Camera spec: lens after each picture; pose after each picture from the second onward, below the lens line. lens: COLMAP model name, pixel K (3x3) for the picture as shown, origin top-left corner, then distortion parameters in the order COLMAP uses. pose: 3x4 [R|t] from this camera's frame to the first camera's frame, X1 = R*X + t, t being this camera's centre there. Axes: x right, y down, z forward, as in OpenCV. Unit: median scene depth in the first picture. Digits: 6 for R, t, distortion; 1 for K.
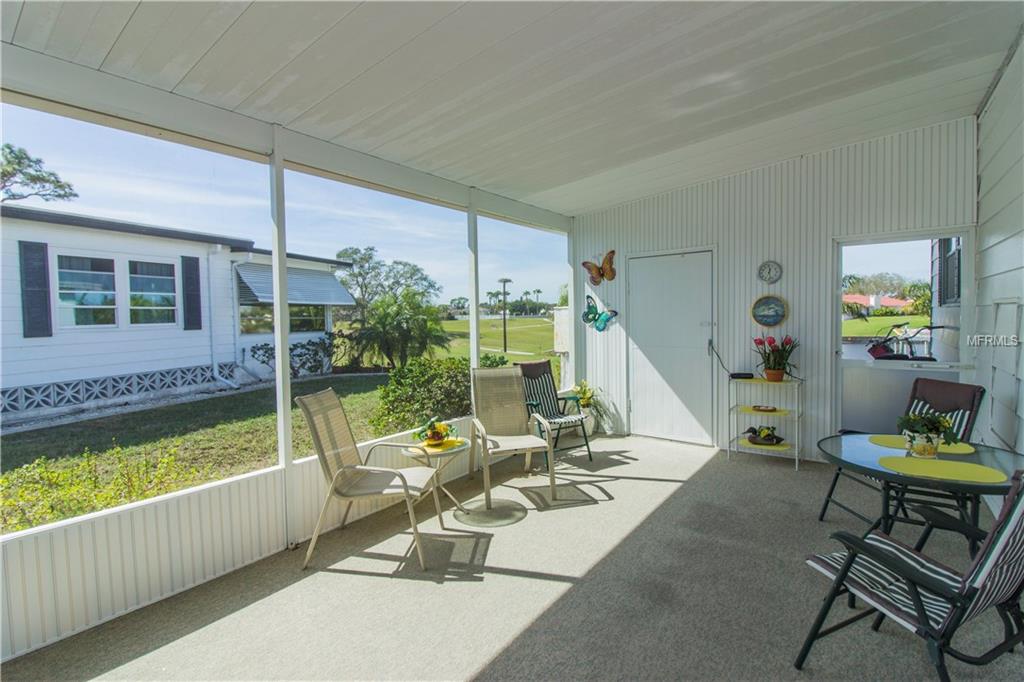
lens RADIAL K [[471.0, 0, 511.5], [0, 471.0, 335.4], [0, 0, 1]] dist [-0.003335, -0.000715]
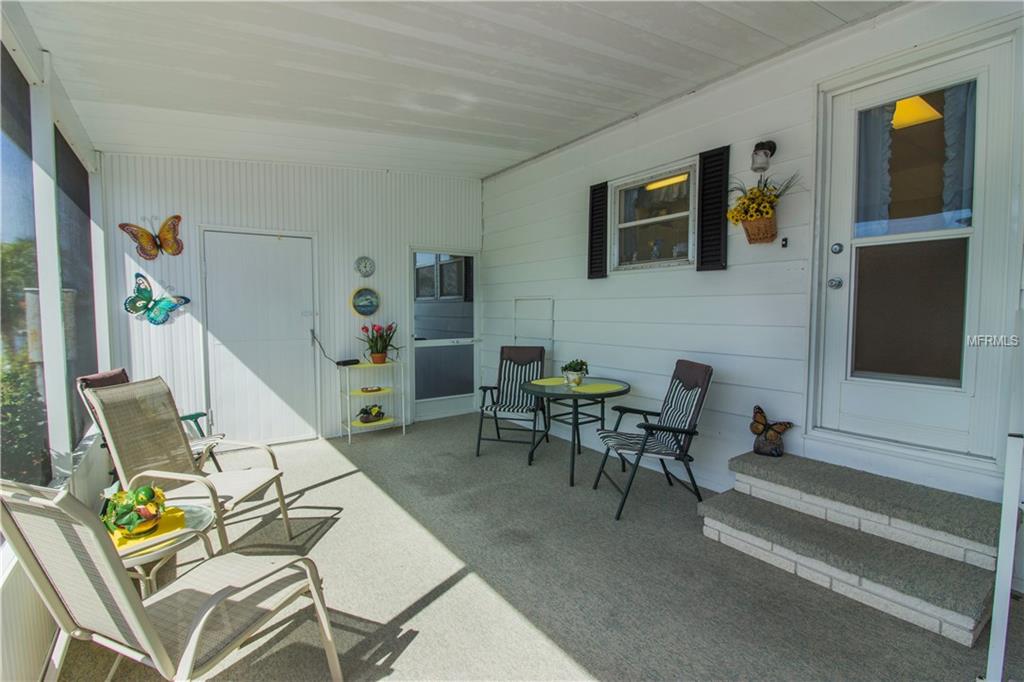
lens RADIAL K [[471.0, 0, 511.5], [0, 471.0, 335.4], [0, 0, 1]] dist [-0.003335, -0.000715]
pose [[0.316117, -0.038834, 0.947925, -0.414602], [0.037398, 0.998895, 0.028450, 0.009443], [-0.947983, 0.026457, 0.317221, 0.337540]]
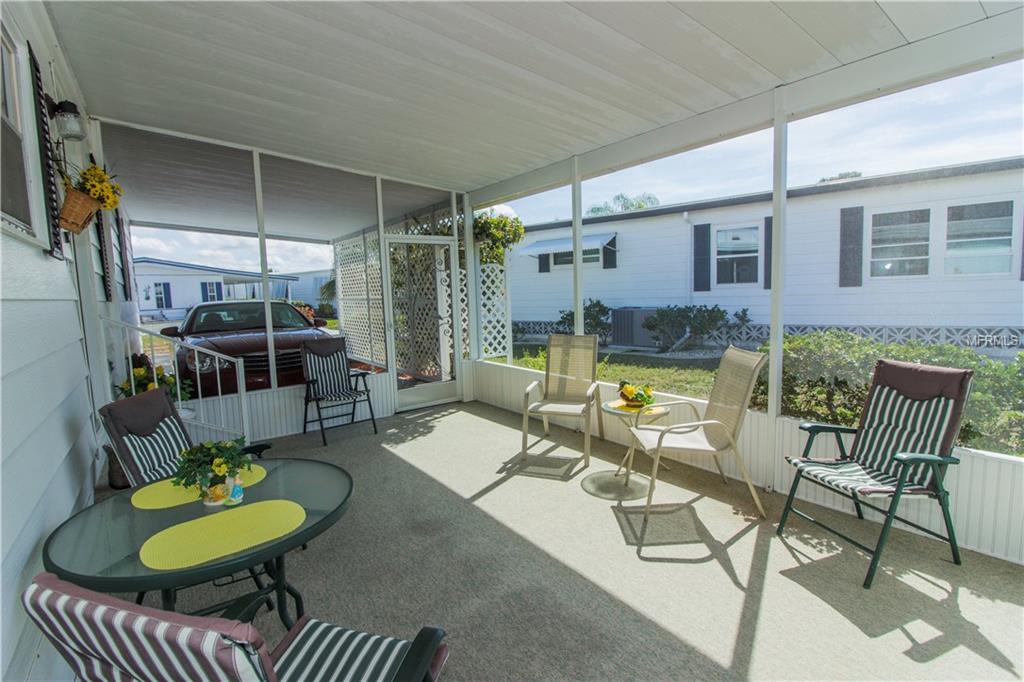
lens RADIAL K [[484.8, 0, 515.9], [0, 484.8, 338.0], [0, 0, 1]] dist [-0.002036, -0.000847]
pose [[-0.281753, 0.123761, -0.951472, 0.723217], [0.001357, 0.991697, 0.128591, -0.043138], [0.959486, 0.034940, -0.279582, 0.827323]]
